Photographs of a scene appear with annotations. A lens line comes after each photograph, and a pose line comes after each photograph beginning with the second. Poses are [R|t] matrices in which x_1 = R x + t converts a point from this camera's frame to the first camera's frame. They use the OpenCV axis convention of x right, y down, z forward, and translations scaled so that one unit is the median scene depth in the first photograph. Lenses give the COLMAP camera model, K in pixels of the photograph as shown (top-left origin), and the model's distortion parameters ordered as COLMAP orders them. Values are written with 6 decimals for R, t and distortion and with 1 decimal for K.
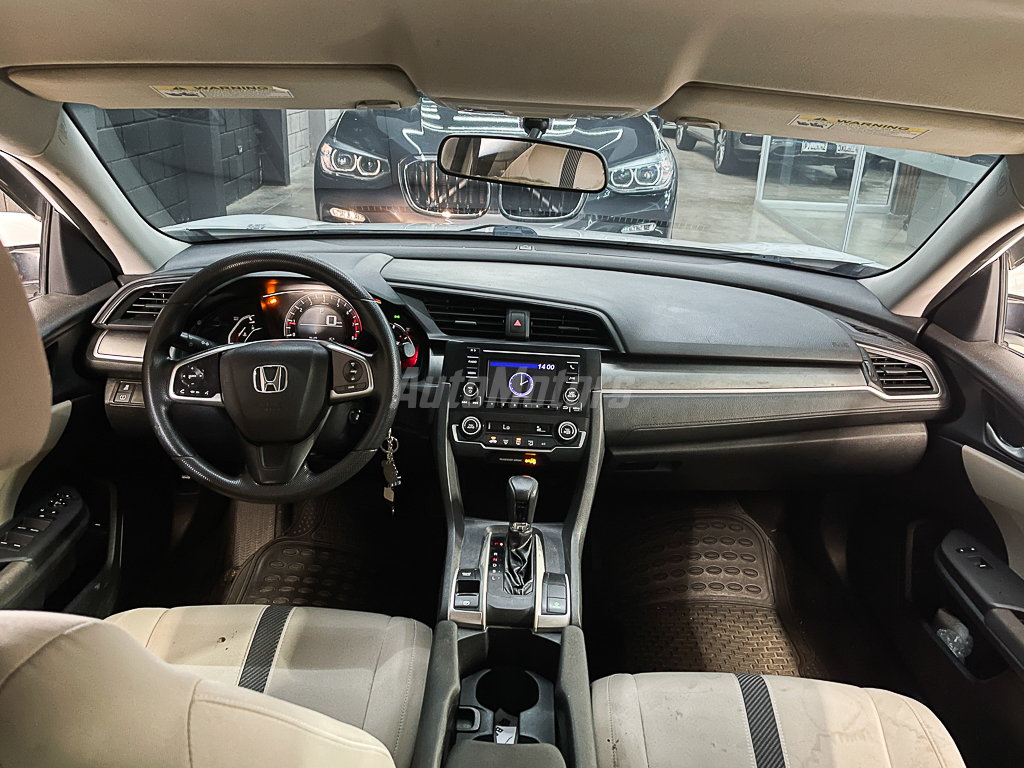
lens RADIAL K [[809.6, 0, 527.8], [0, 809.6, 392.5], [0, 0, 1]] dist [0.047662, -0.079216]
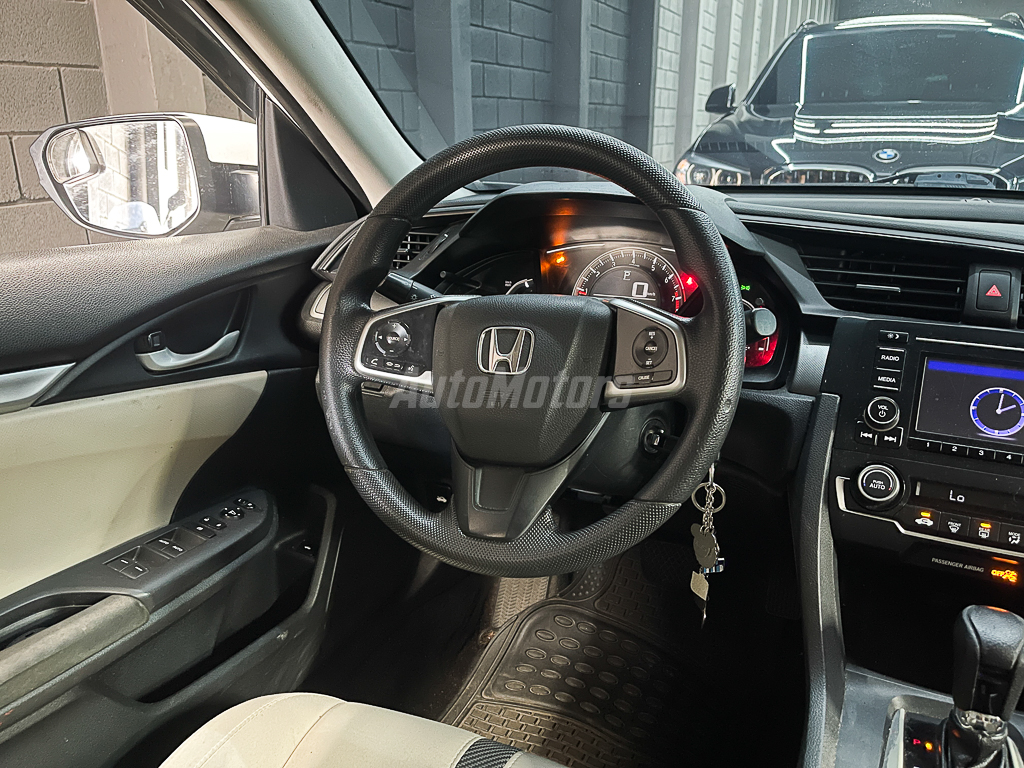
lens RADIAL K [[780.2, 0, 516.6], [0, 780.2, 389.3], [0, 0, 1]] dist [0.053613, -0.087012]
pose [[0.902987, 0.086031, -0.420967, -0.071041], [-0.111468, 0.993110, -0.036145, 0.025375], [0.414957, 0.079563, 0.906356, 0.458558]]
